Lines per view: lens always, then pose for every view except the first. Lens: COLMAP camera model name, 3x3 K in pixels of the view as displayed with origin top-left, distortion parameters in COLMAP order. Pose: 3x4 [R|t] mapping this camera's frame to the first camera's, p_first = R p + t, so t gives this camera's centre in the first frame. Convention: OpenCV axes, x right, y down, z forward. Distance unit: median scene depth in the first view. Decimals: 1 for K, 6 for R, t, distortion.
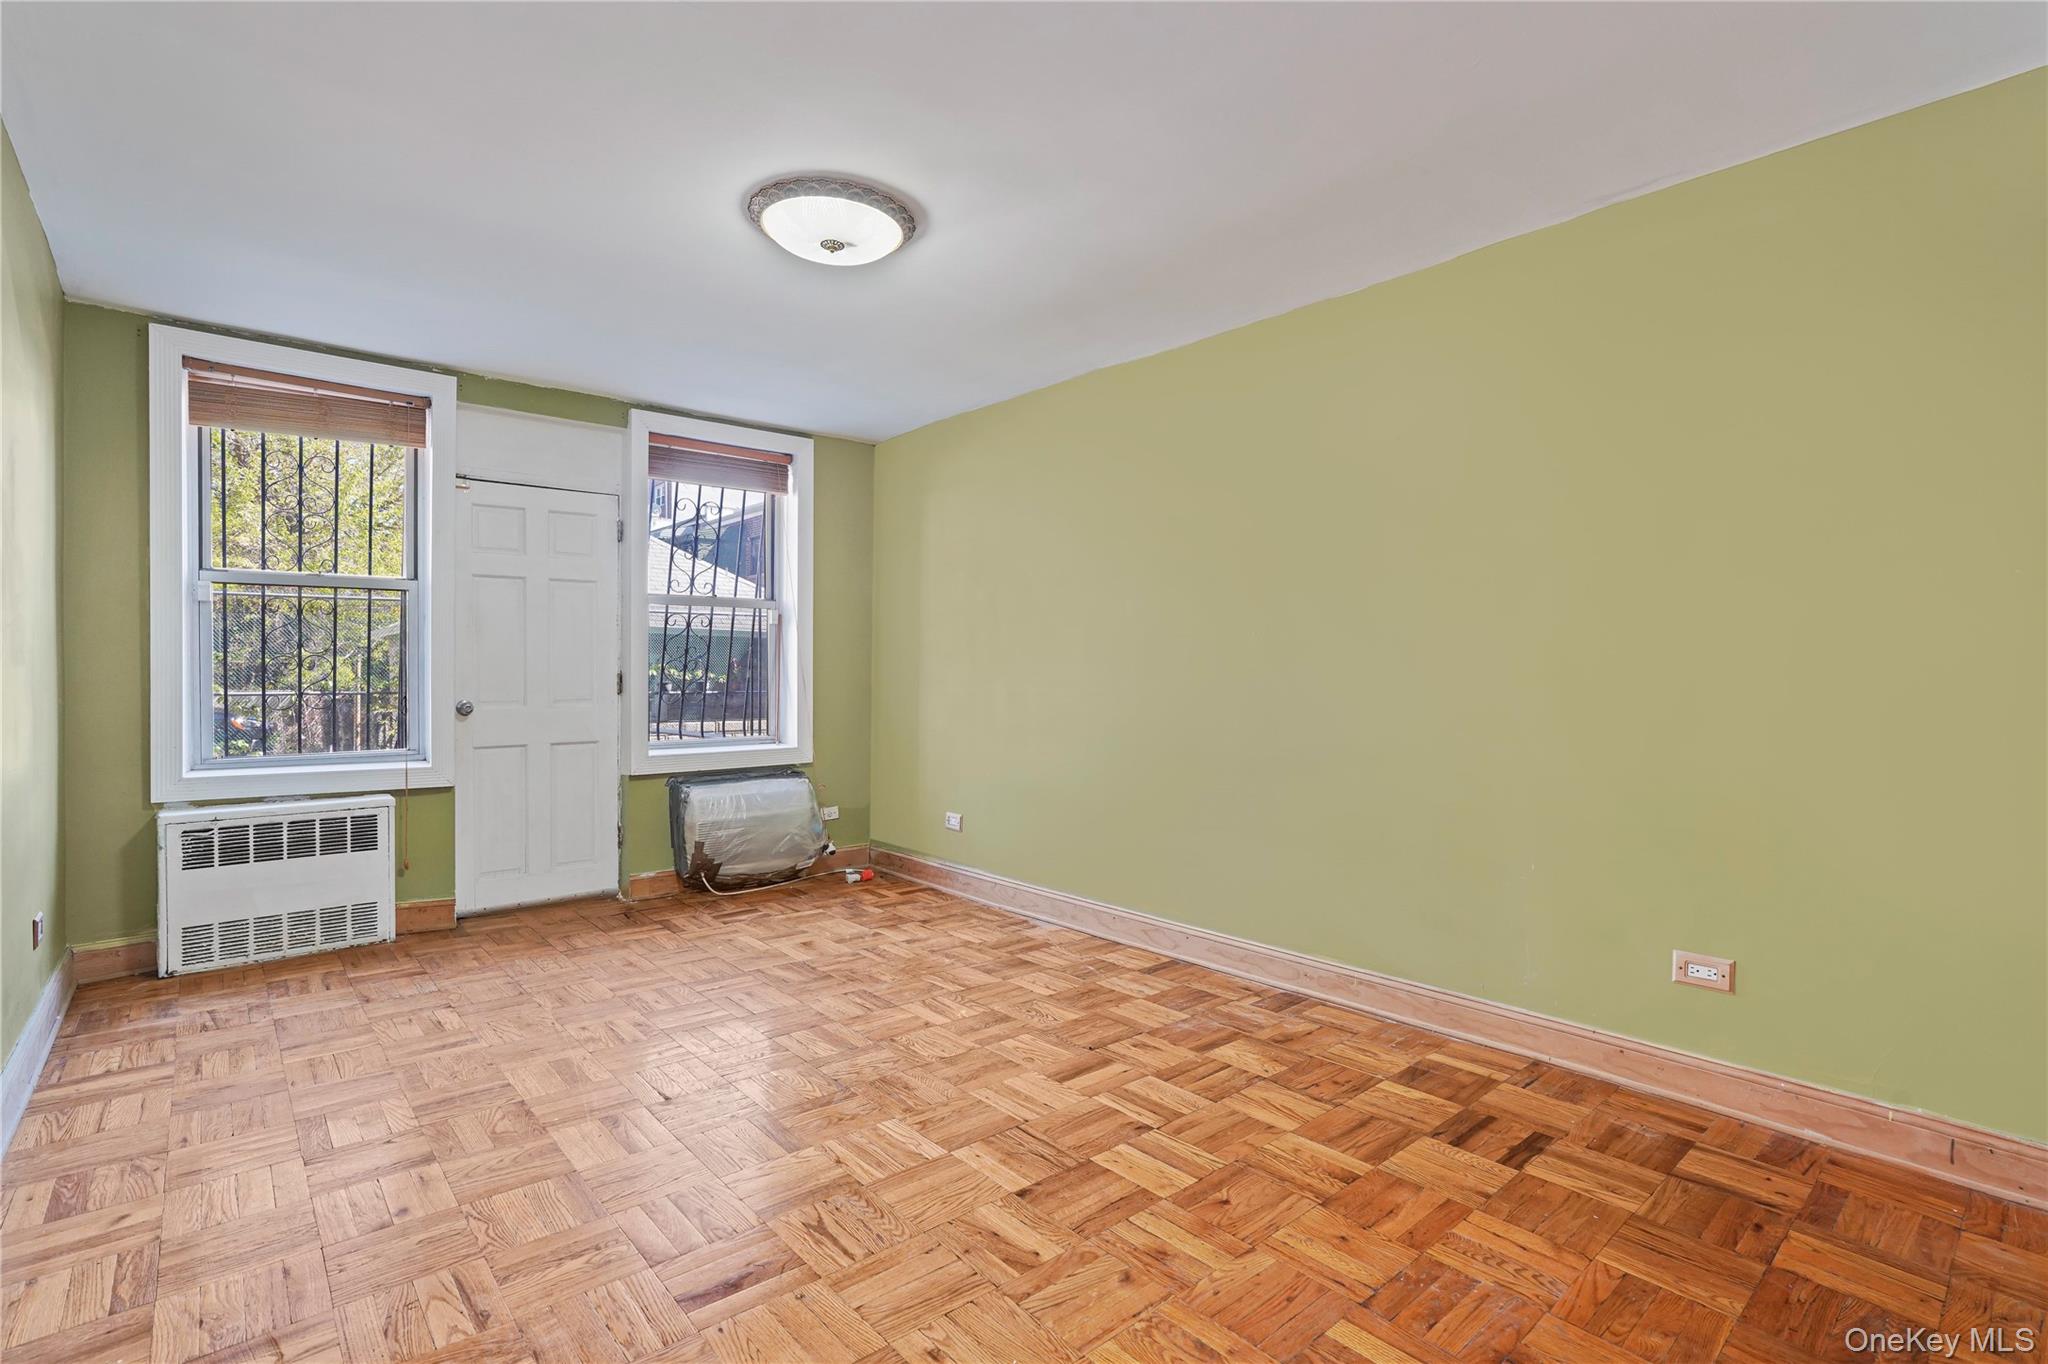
lens RADIAL K [[957.6, 0, 1037.0], [0, 957.6, 680.2], [0, 0, 1]] dist [-0.059054, 0.028654]
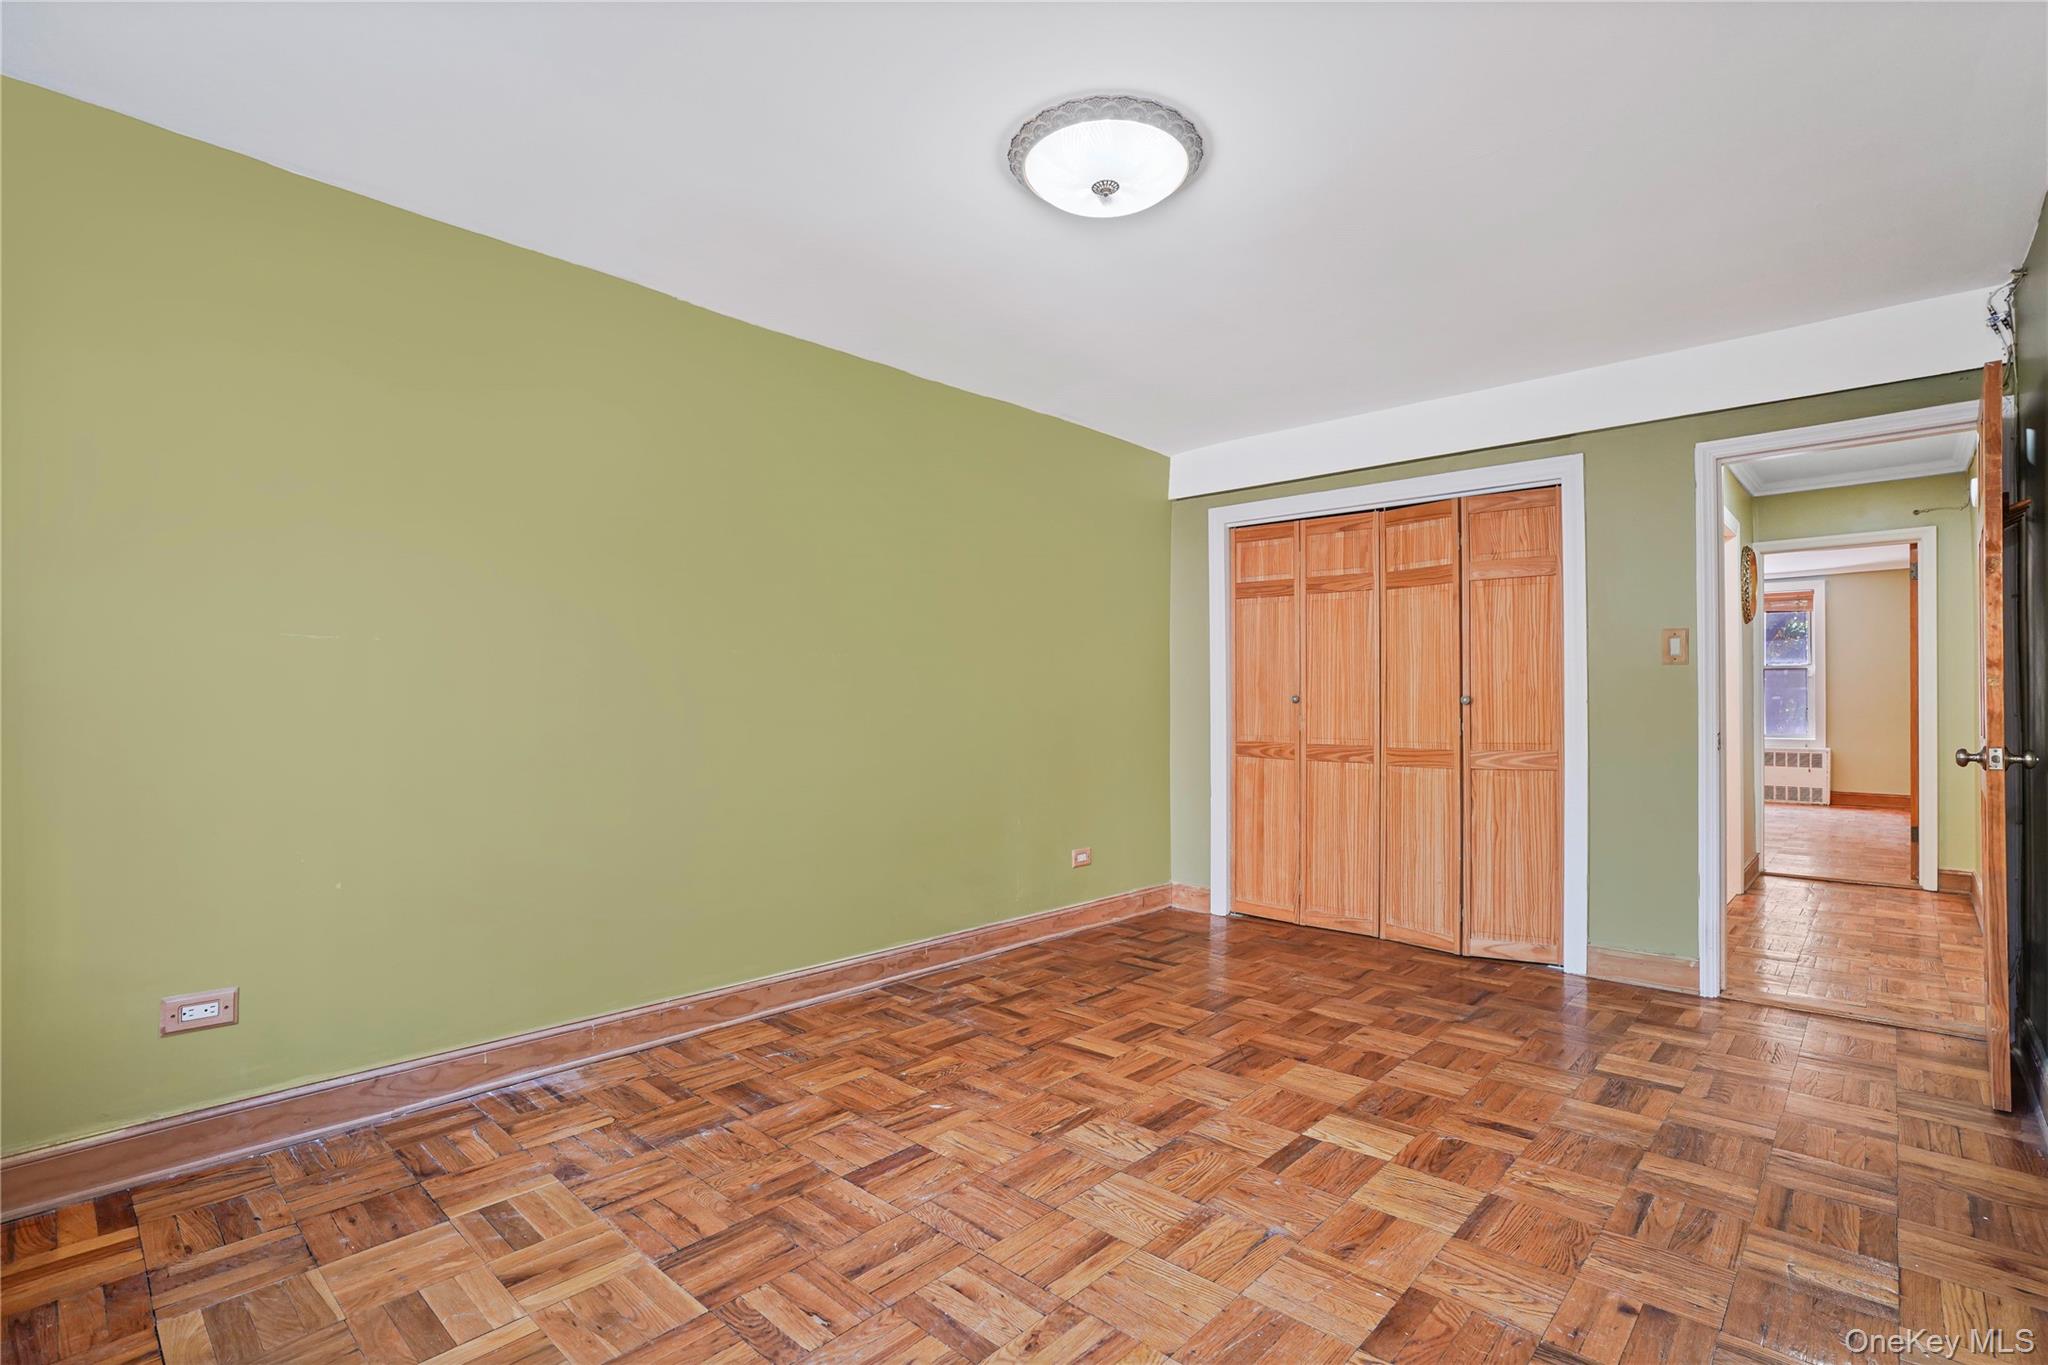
lens RADIAL K [[957.6, 0, 1037.0], [0, 957.6, 680.7], [0, 0, 1]] dist [-0.059054, 0.028654]
pose [[-0.094741, 0.010214, 0.995450, -0.837440], [0.003127, 0.999945, -0.009962, -0.014757], [-0.995497, 0.002169, -0.094767, 0.904573]]
